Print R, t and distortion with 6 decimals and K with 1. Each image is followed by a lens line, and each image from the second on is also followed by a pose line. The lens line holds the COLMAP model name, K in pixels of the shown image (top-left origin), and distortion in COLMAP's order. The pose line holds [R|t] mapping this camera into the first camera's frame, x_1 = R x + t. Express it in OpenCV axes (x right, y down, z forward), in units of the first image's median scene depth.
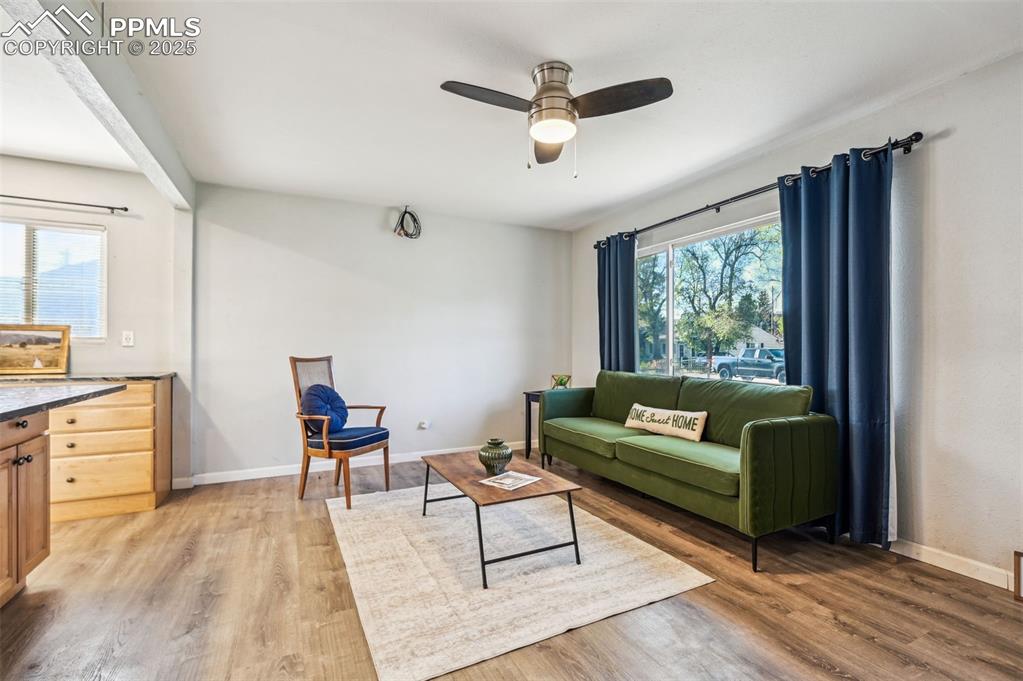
lens RADIAL K [[465.4, 0, 528.6], [0, 465.4, 351.1], [0, 0, 1]] dist [0.000282, -0.000047]
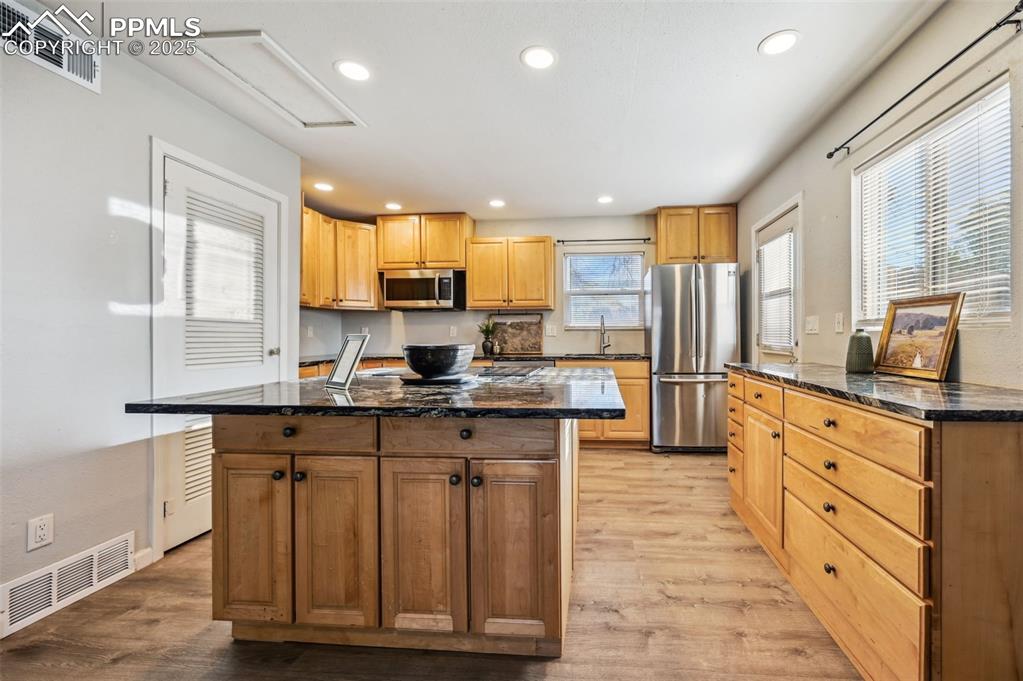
lens RADIAL K [[420.9, 0, 565.9], [0, 420.9, 336.3], [0, 0, 1]] dist [-0.001245, -0.000331]
pose [[-0.528139, 0.000166, -0.849158, -0.360237], [-0.002856, 0.999994, 0.001972, -0.004707], [0.849153, 0.003466, -0.528136, 0.939550]]
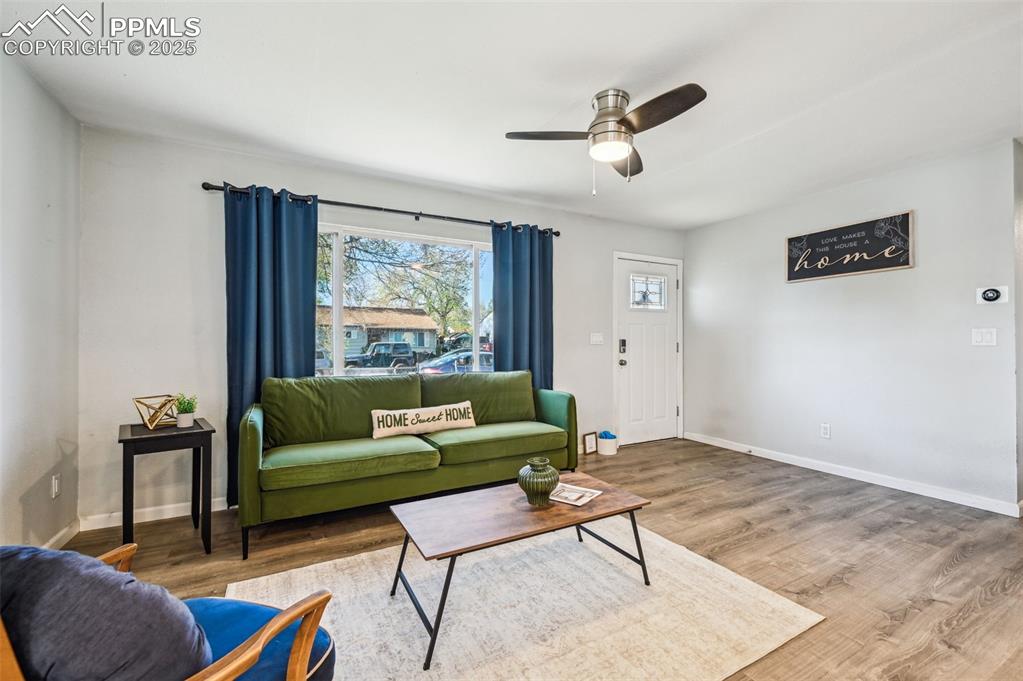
lens RADIAL K [[436.4, 0, 529.6], [0, 436.4, 343.7], [0, 0, 1]] dist [-0.002569, -0.000265]
pose [[-0.035271, -0.001479, 0.999377, -0.701030], [0.008800, 0.999960, 0.001790, -0.011499], [-0.999339, 0.008857, -0.035257, 0.877361]]
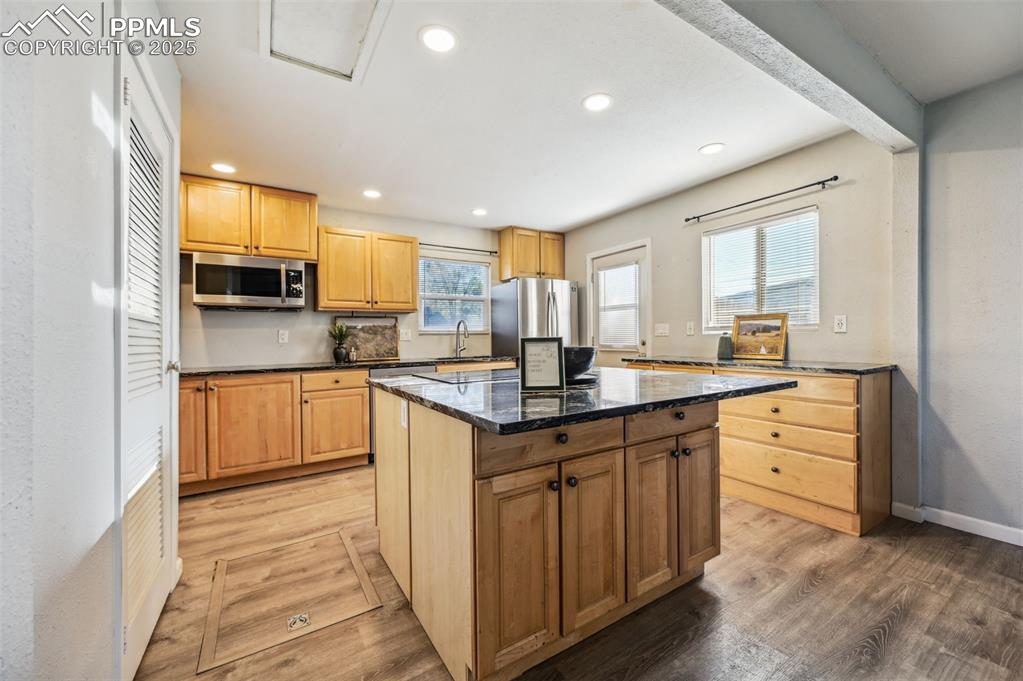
lens RADIAL K [[409.0, 0, 529.3], [0, 409.0, 340.1], [0, 0, 1]] dist [0.000015, 0.000173]
pose [[0.106184, 0.000826, -0.994346, -0.169713], [0.008932, 0.999959, 0.001785, -0.003030], [0.994306, -0.009071, 0.106172, 0.371511]]
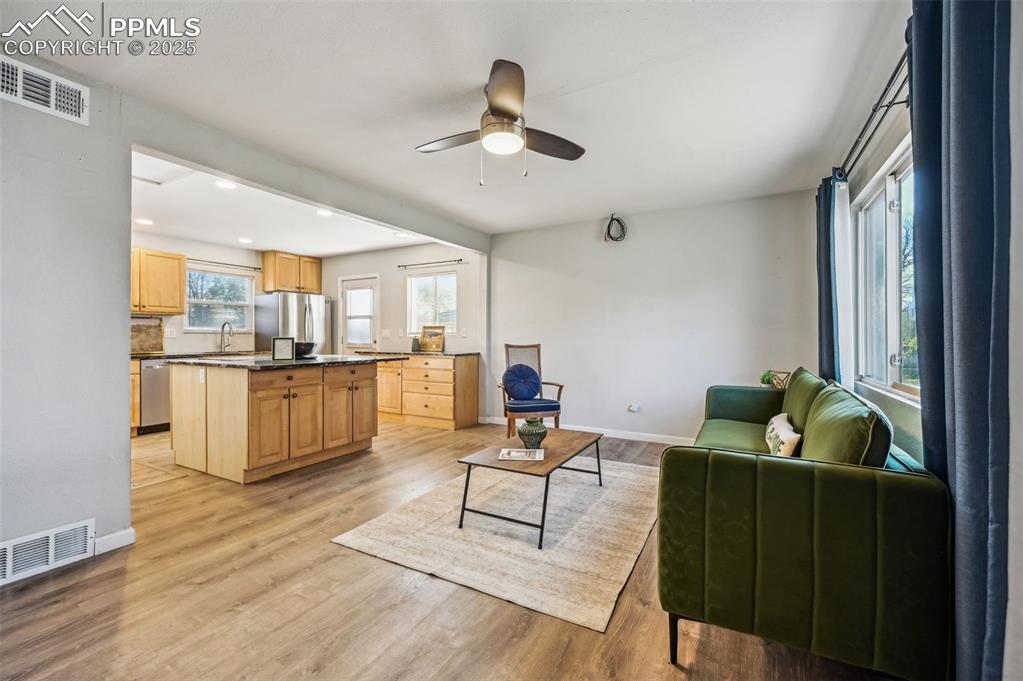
lens RADIAL K [[412.0, 0, 526.7], [0, 412.0, 342.2], [0, 0, 1]] dist [-0.000460, -0.000042]
pose [[0.566416, 0.008933, -0.824071, 0.635428], [-0.004889, 0.999960, 0.007480, -0.003864], [0.824105, -0.000208, 0.566438, 0.349755]]
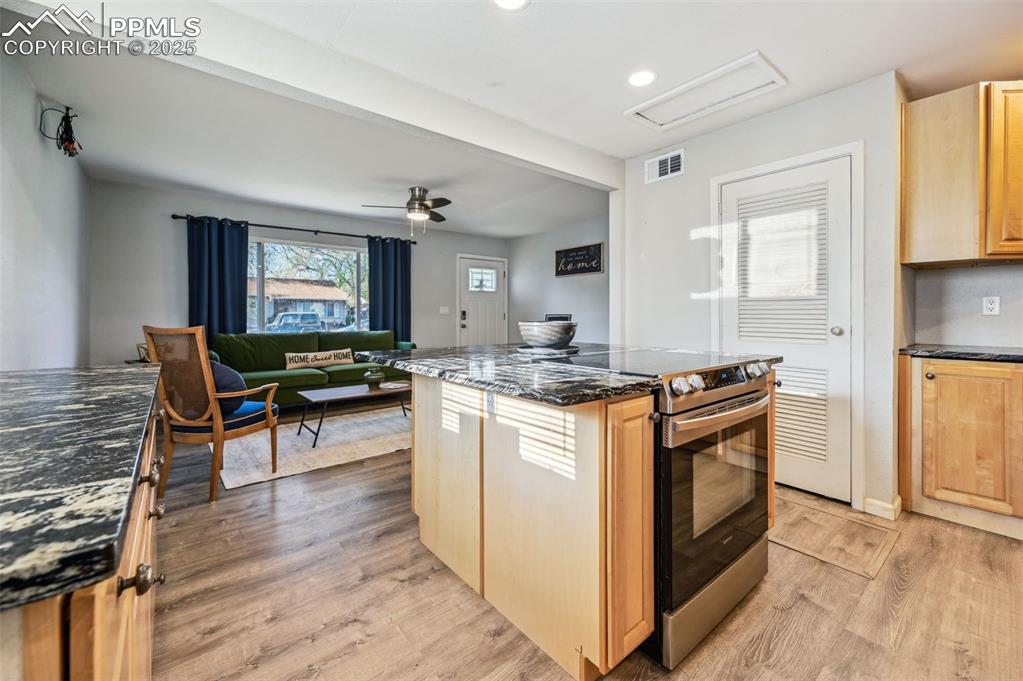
lens RADIAL K [[418.8, 0, 529.9], [0, 418.8, 316.1], [0, 0, 1]] dist [-0.000494, -0.000053]
pose [[-0.229780, -0.004828, 0.973231, -1.426045], [0.007740, 0.999947, 0.006788, -0.005571], [-0.973212, 0.009093, -0.229730, 0.671297]]
